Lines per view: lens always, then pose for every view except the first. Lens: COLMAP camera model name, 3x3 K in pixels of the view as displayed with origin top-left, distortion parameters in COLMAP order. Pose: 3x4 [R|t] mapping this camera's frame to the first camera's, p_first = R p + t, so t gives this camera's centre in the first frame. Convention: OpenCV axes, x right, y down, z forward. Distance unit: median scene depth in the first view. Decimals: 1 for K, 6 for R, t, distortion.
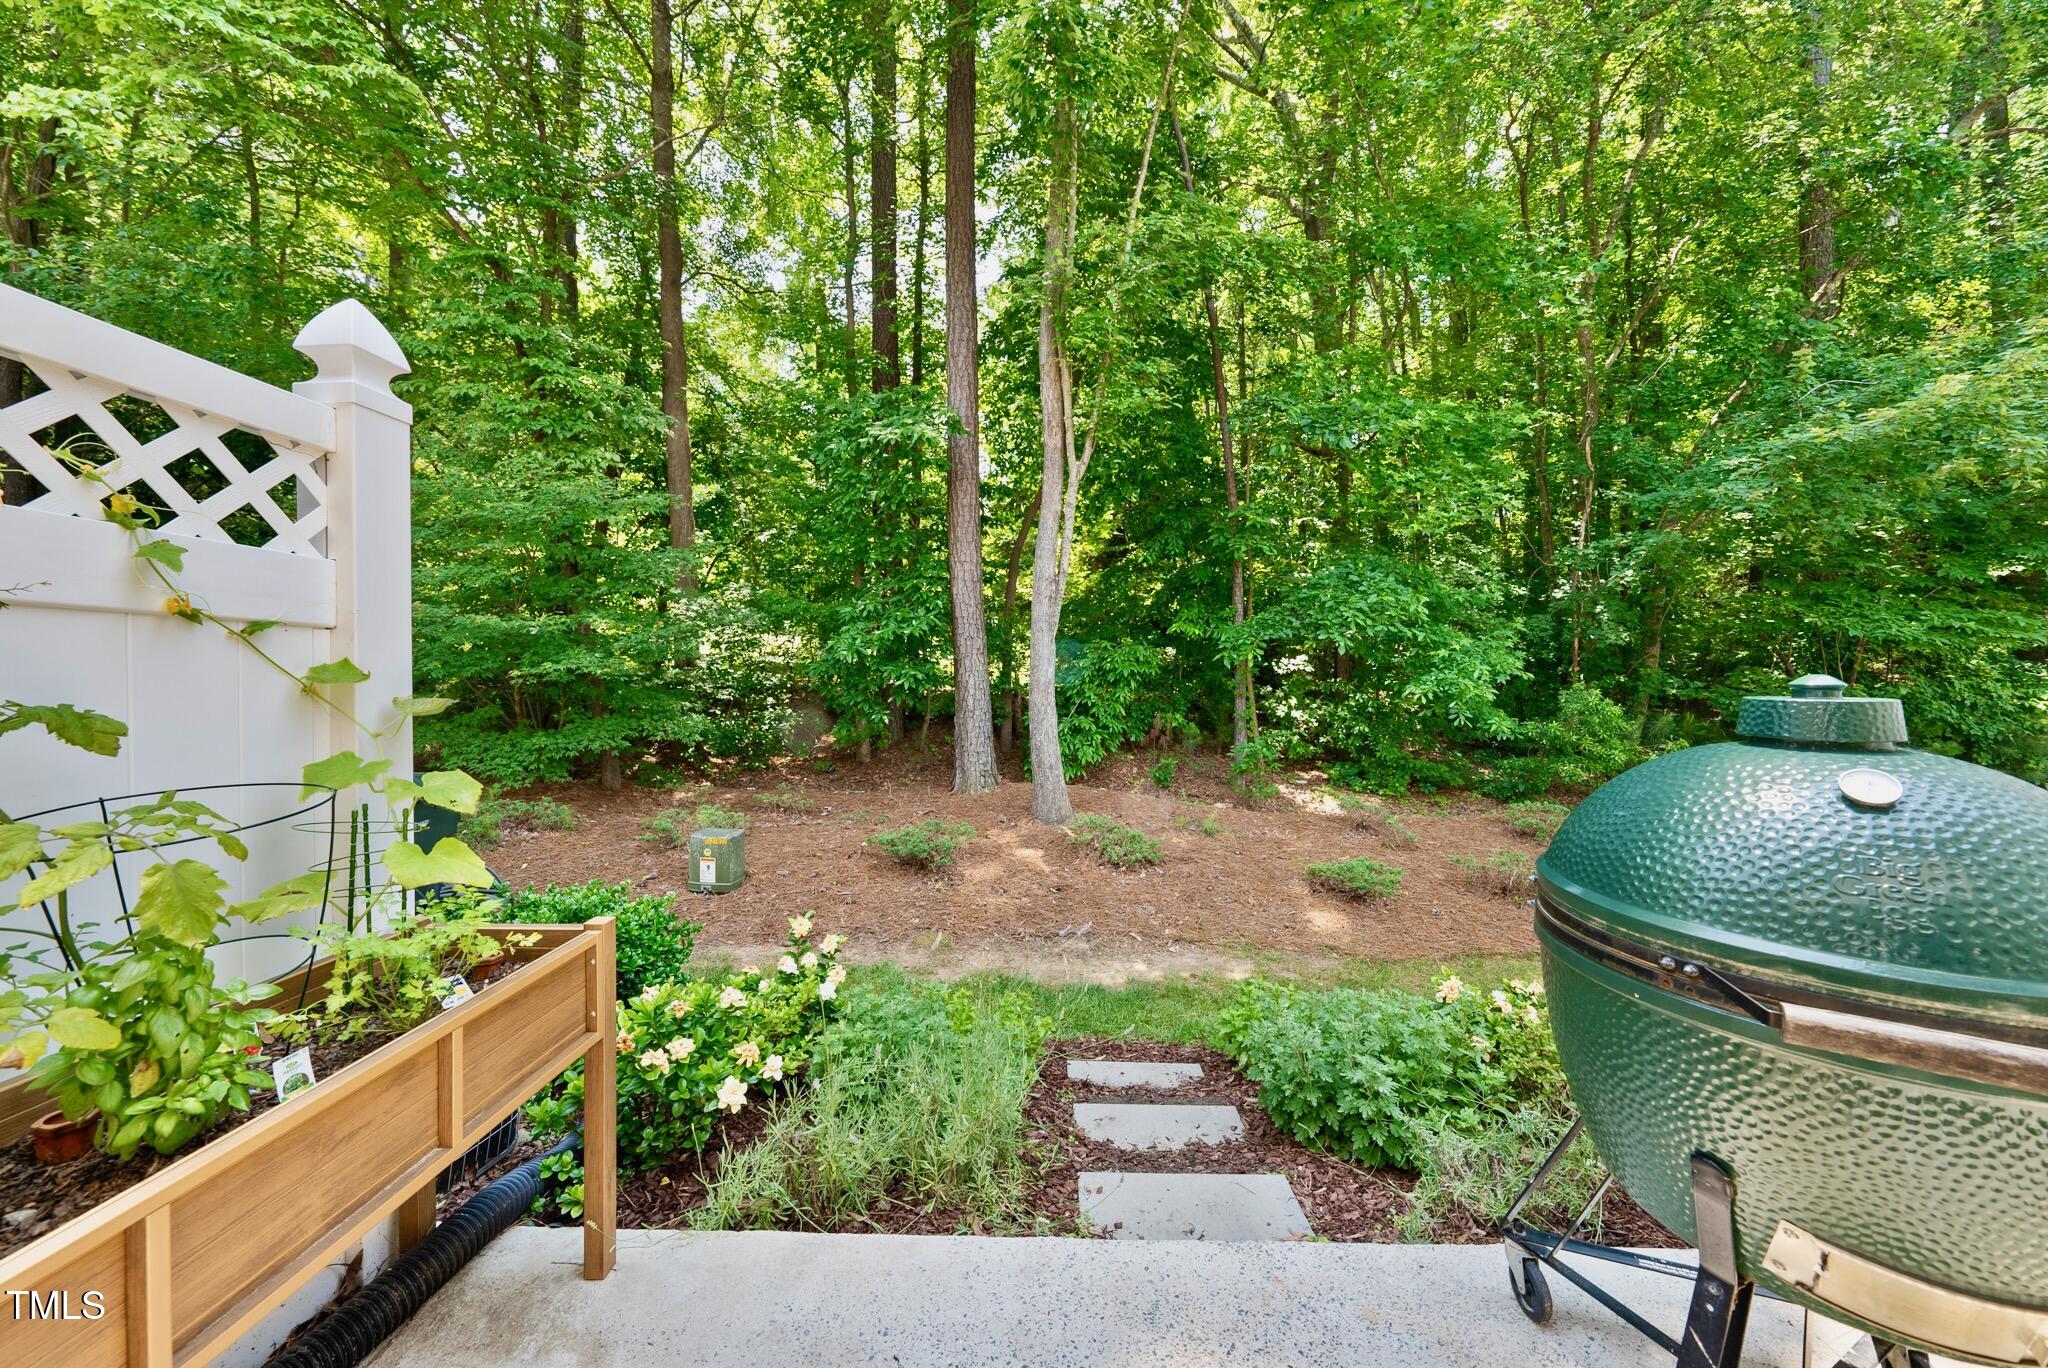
lens RADIAL K [[698.5, 0, 1022.1], [0, 698.5, 681.0], [0, 0, 1]] dist [-0.004306, 0.000353]
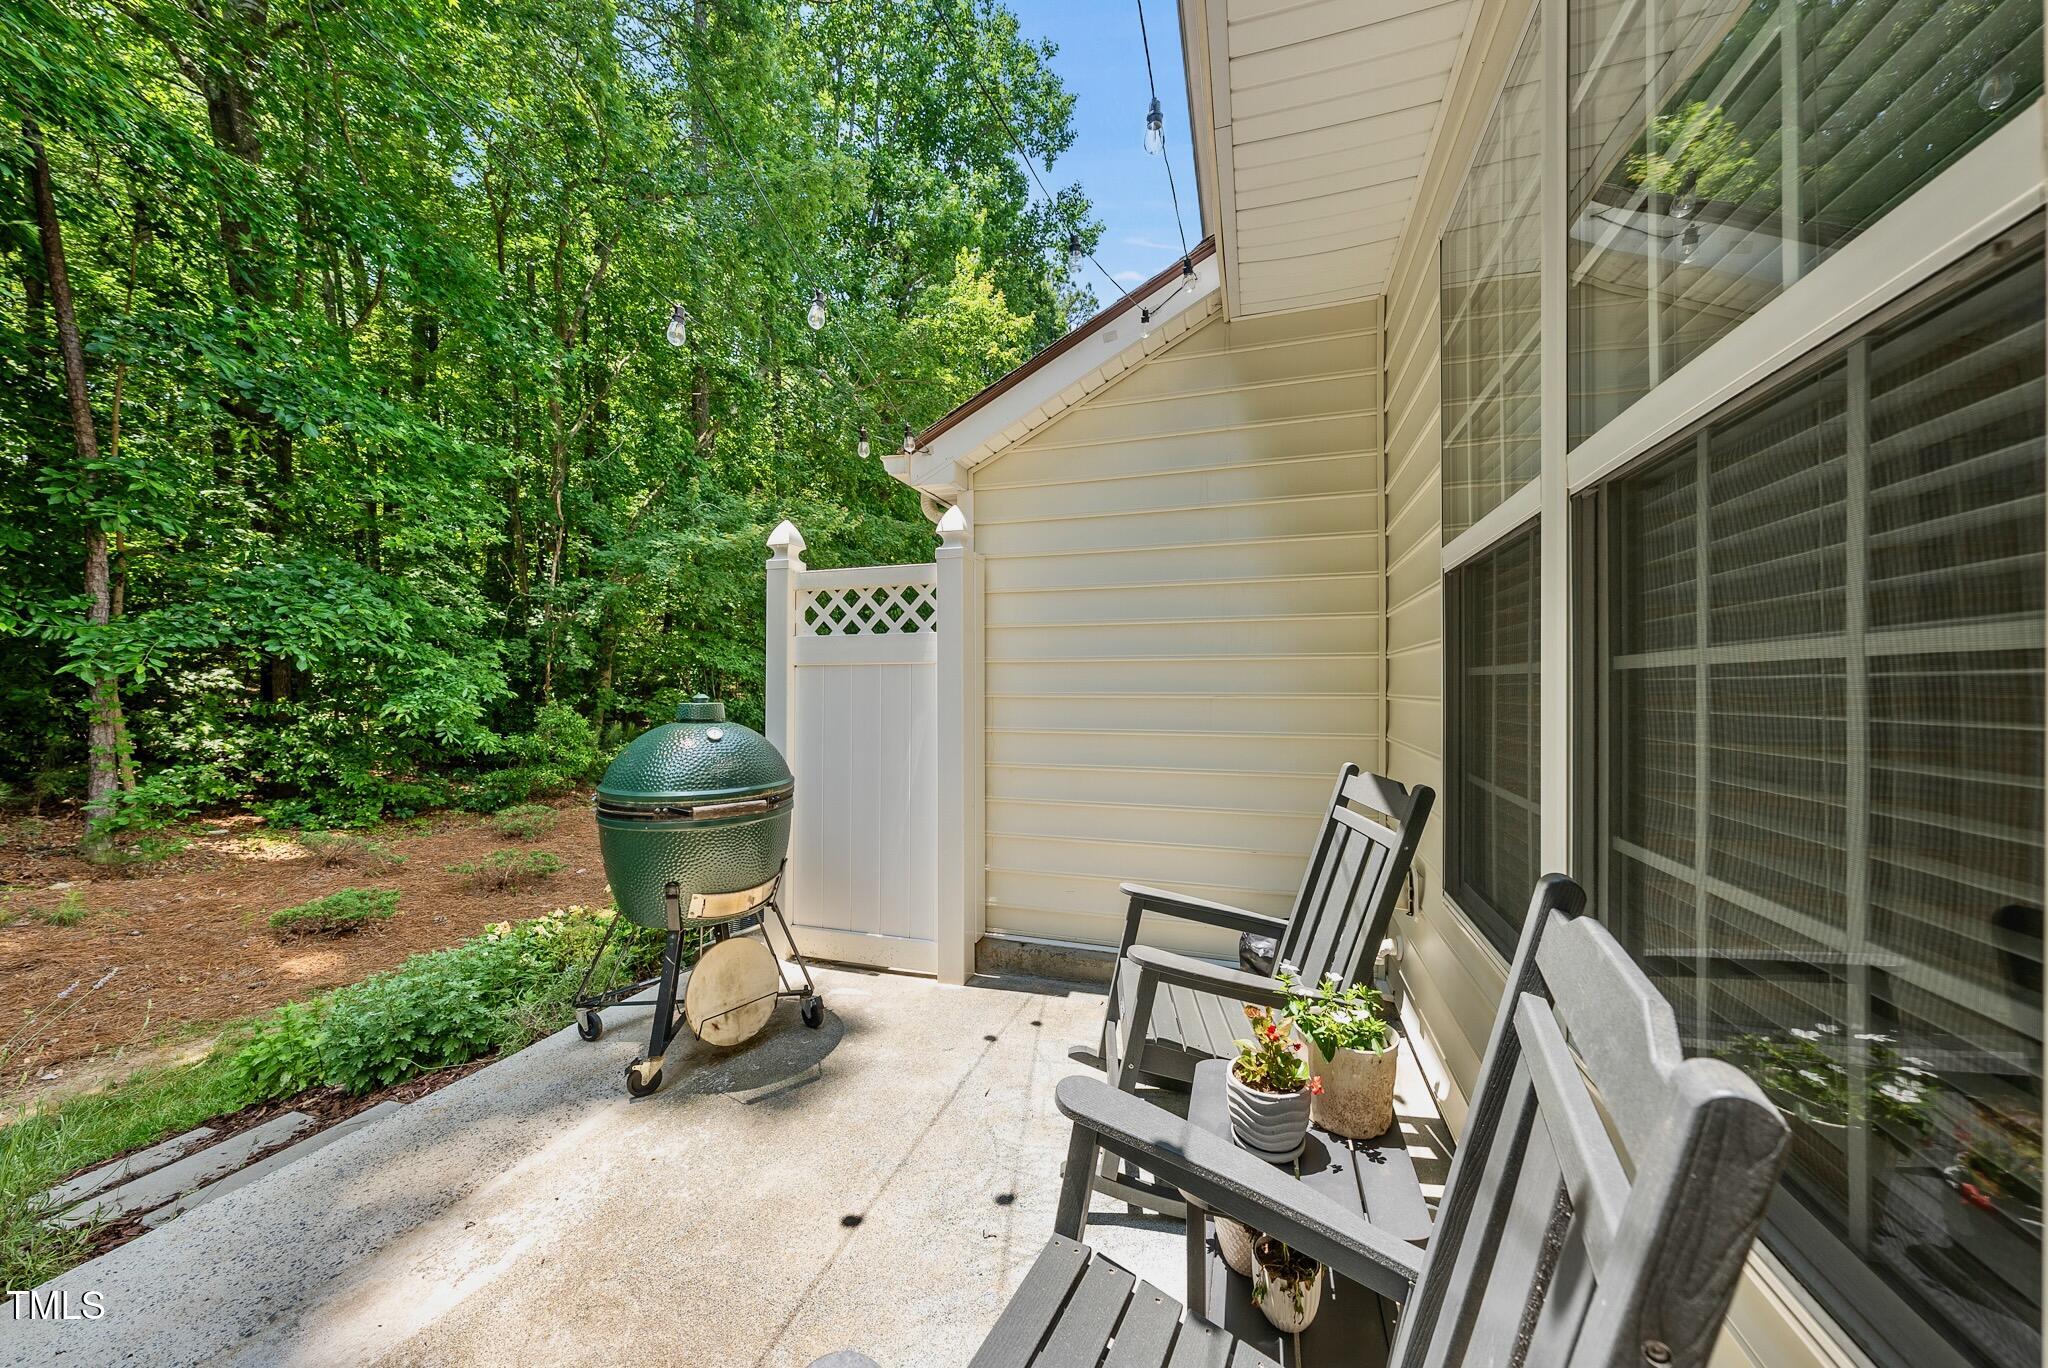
lens RADIAL K [[698.5, 0, 1028.3], [0, 698.5, 690.5], [0, 0, 1]] dist [-0.004306, 0.000353]
pose [[0.278371, 0.003993, 0.960465, -0.106038], [0.008387, 0.999943, -0.006588, 0.000431], [-0.960437, 0.009889, 0.278322, -0.093796]]
